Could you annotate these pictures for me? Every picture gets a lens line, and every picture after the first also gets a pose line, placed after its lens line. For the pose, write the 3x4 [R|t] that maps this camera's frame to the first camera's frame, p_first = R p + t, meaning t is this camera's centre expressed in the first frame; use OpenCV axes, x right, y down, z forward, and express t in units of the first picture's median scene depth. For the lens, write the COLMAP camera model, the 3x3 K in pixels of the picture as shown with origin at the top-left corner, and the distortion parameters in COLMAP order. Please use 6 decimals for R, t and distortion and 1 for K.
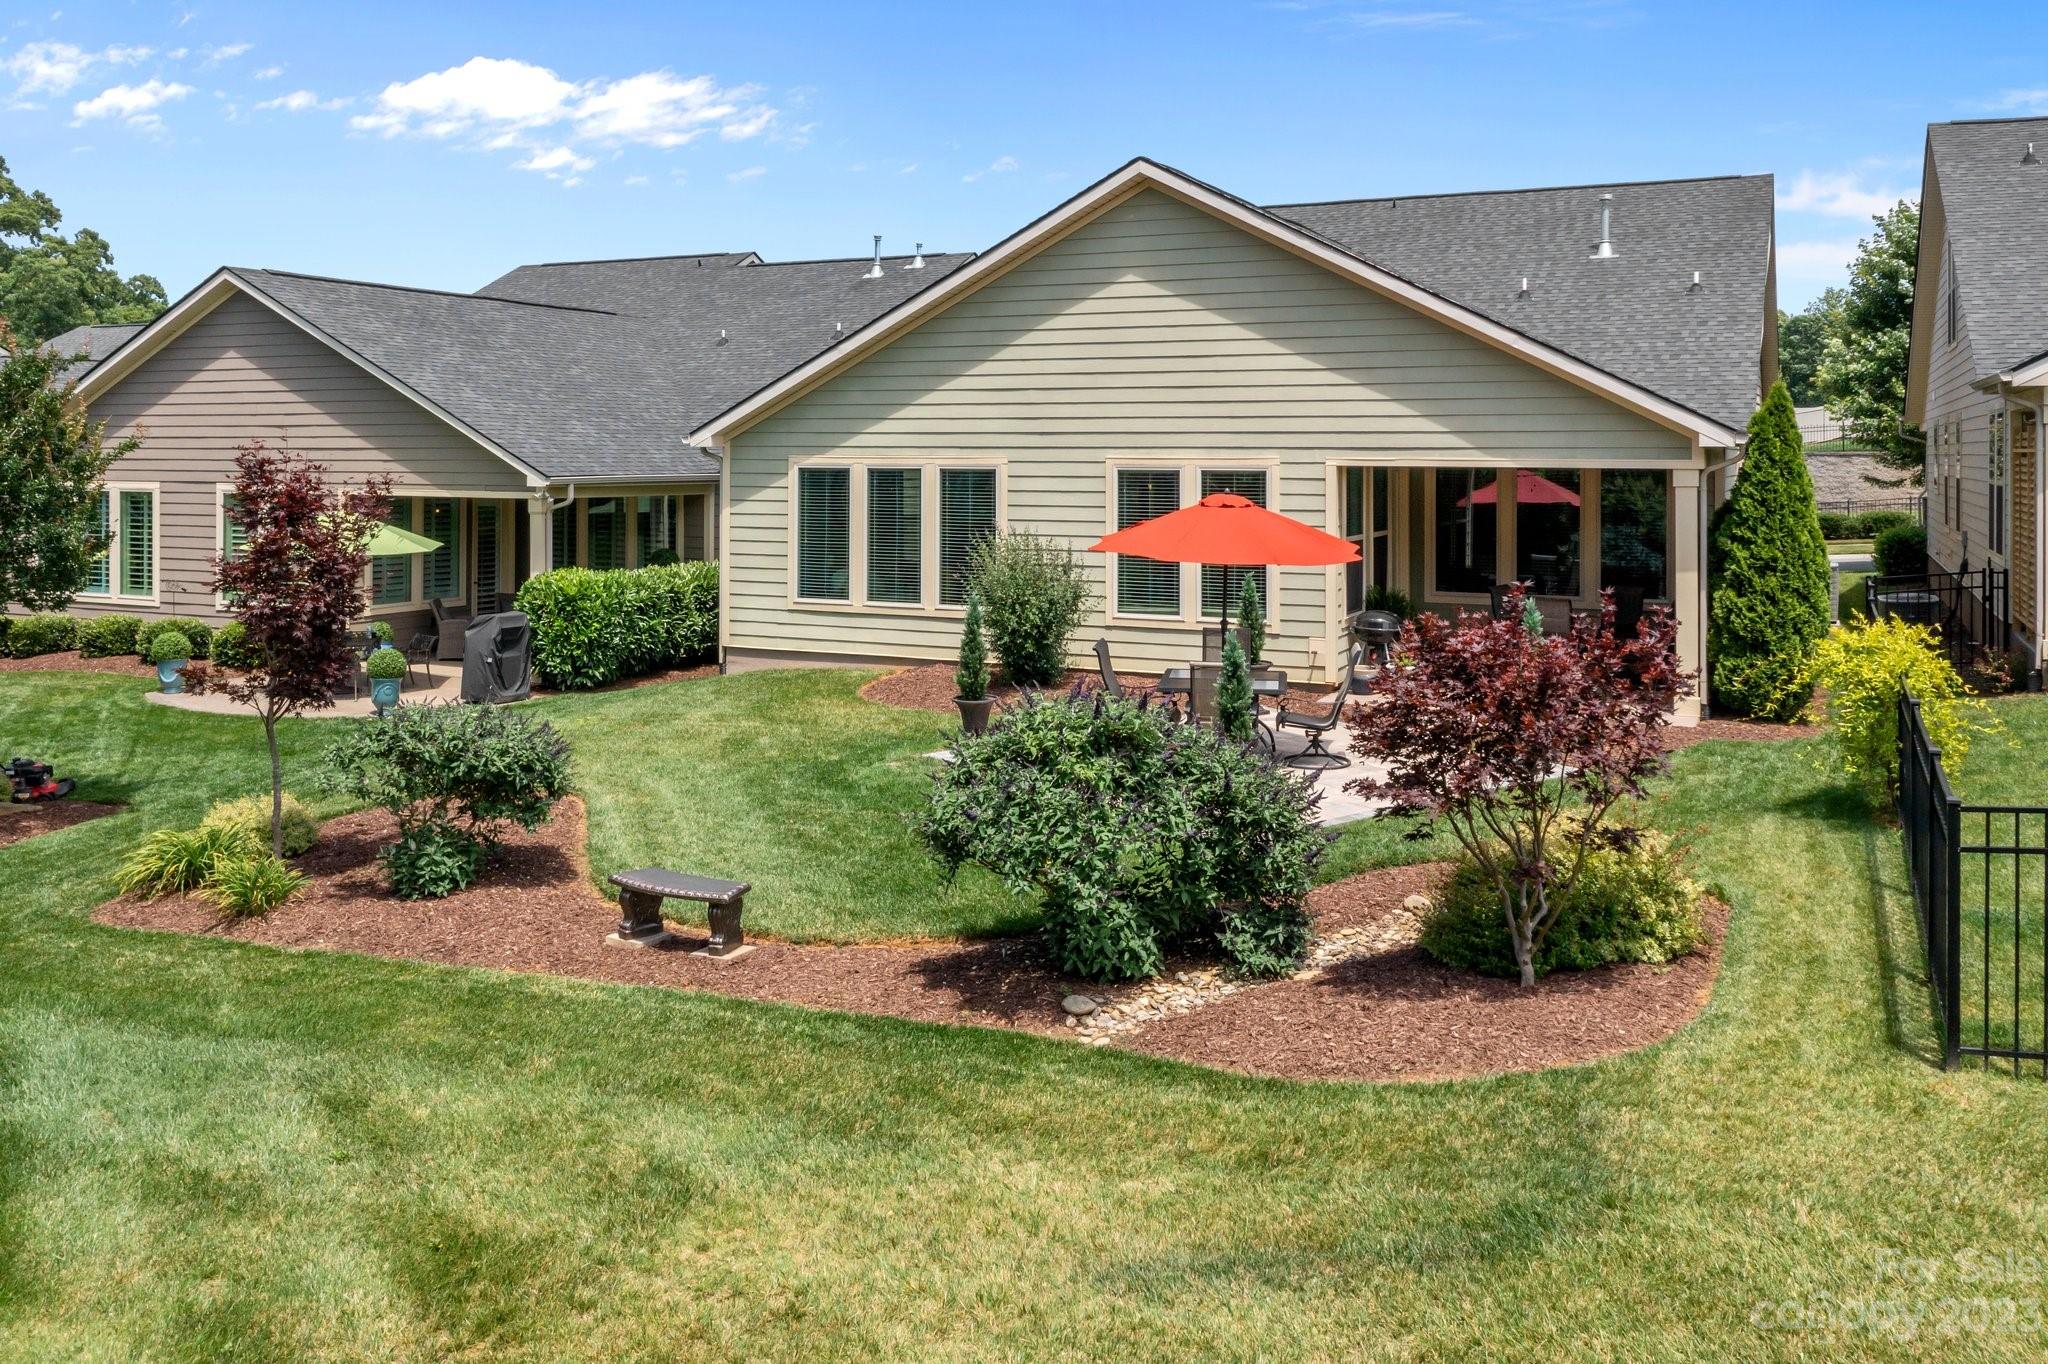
lens RADIAL K [[1680.3, 0, 1022.0], [0, 1680.3, 485.0], [0, 0, 1]] dist [-0.008836, 0.001969]
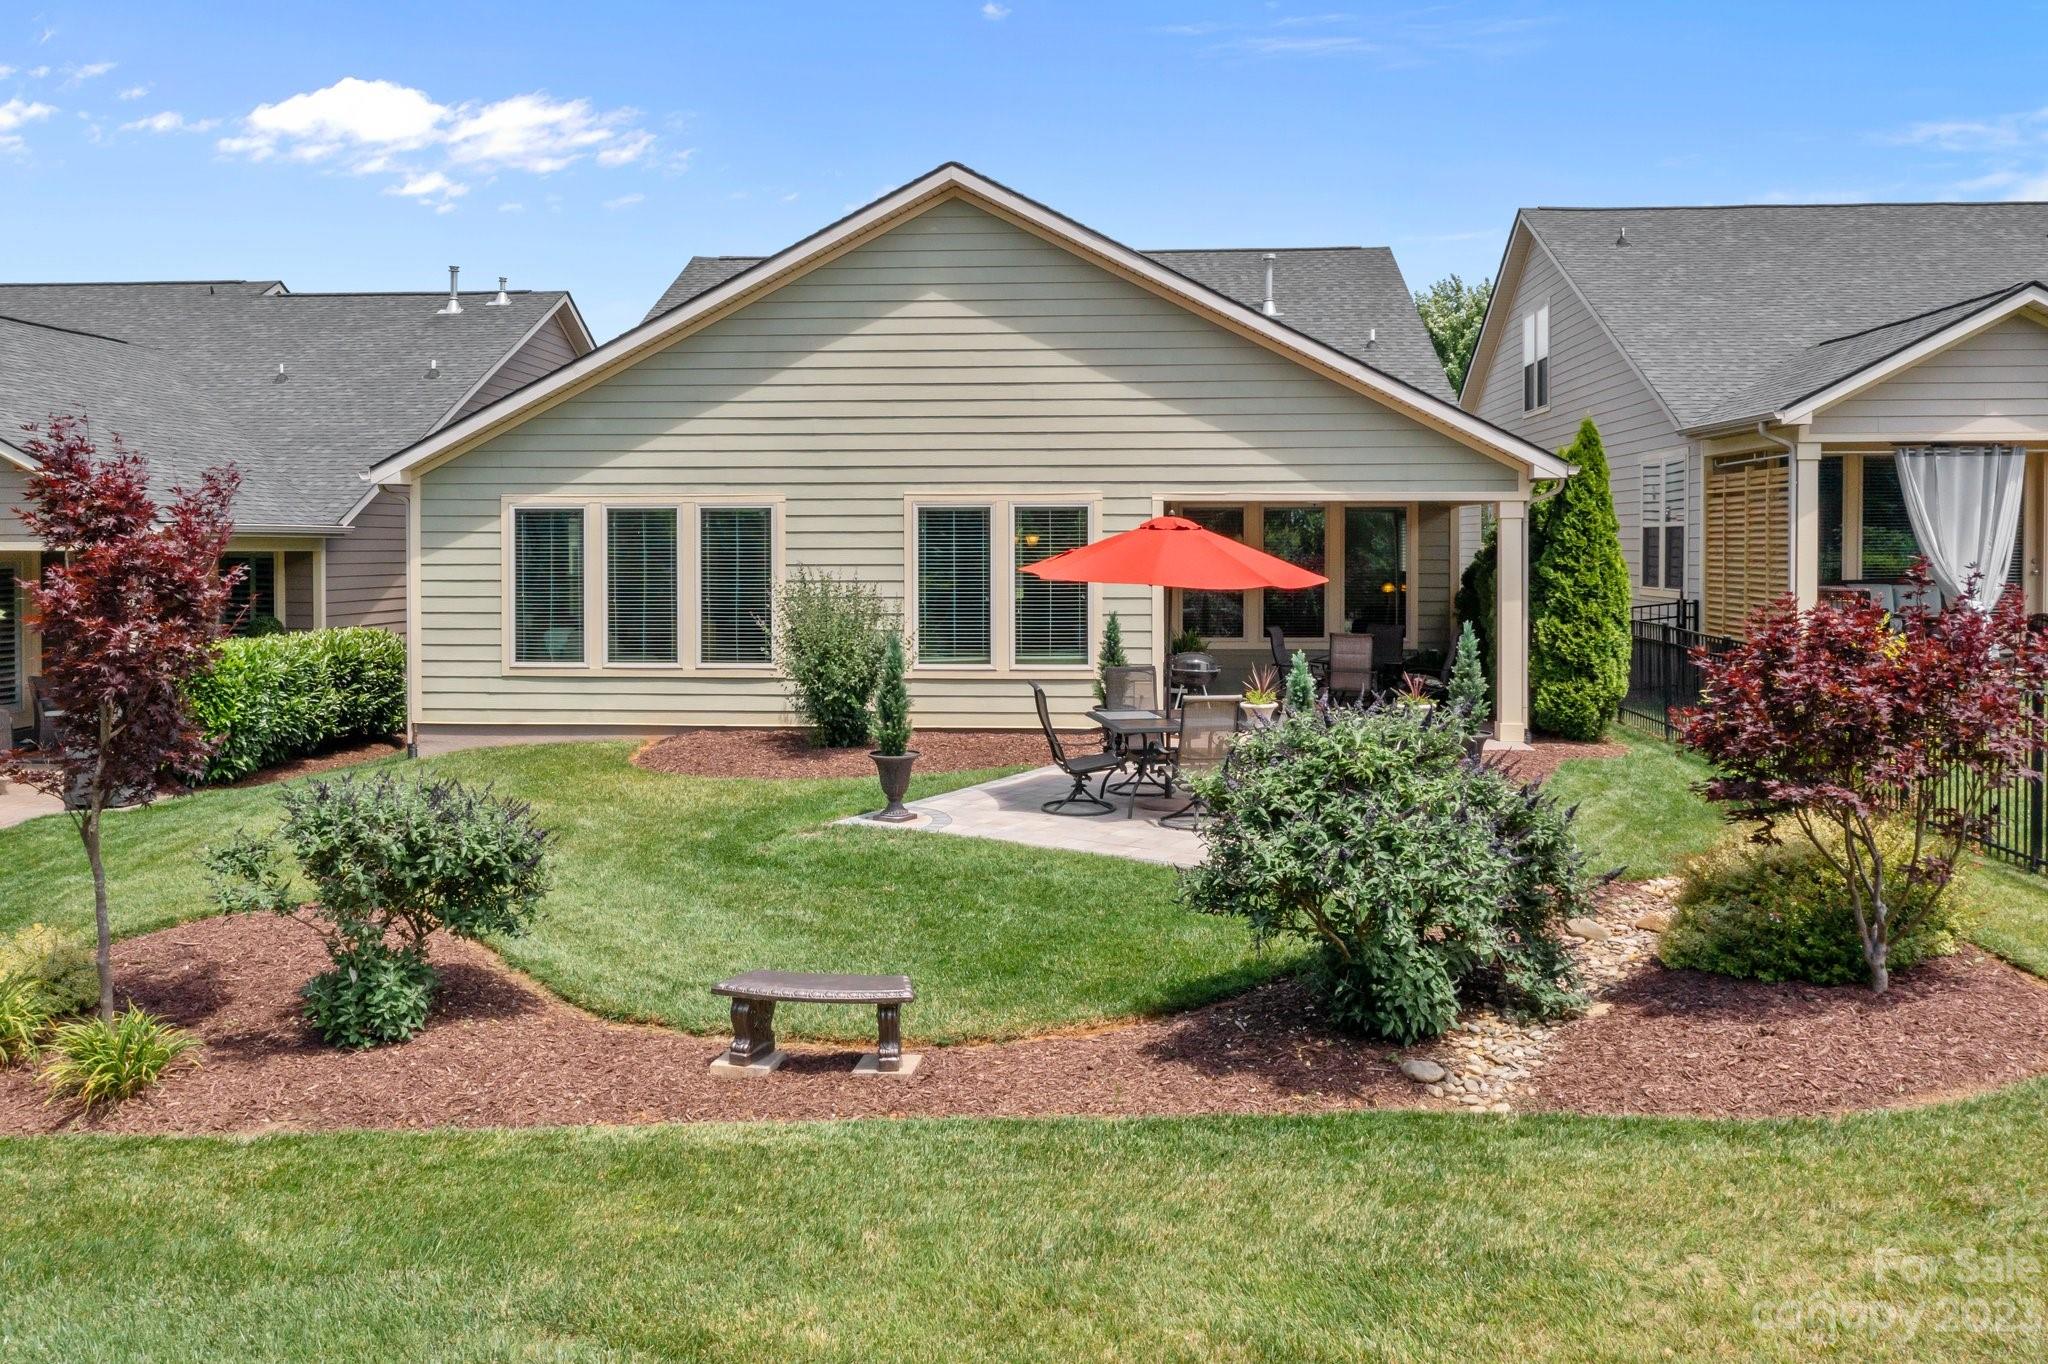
lens RADIAL K [[1648.8, 0, 1034.7], [0, 1648.8, 610.0], [0, 0, 1]] dist [-0.006972, -0.003759]
pose [[0.931731, -0.018031, 0.362702, -0.213906], [0.010271, 0.999675, 0.023312, 0.027028], [-0.363005, -0.017995, 0.931614, 0.145550]]
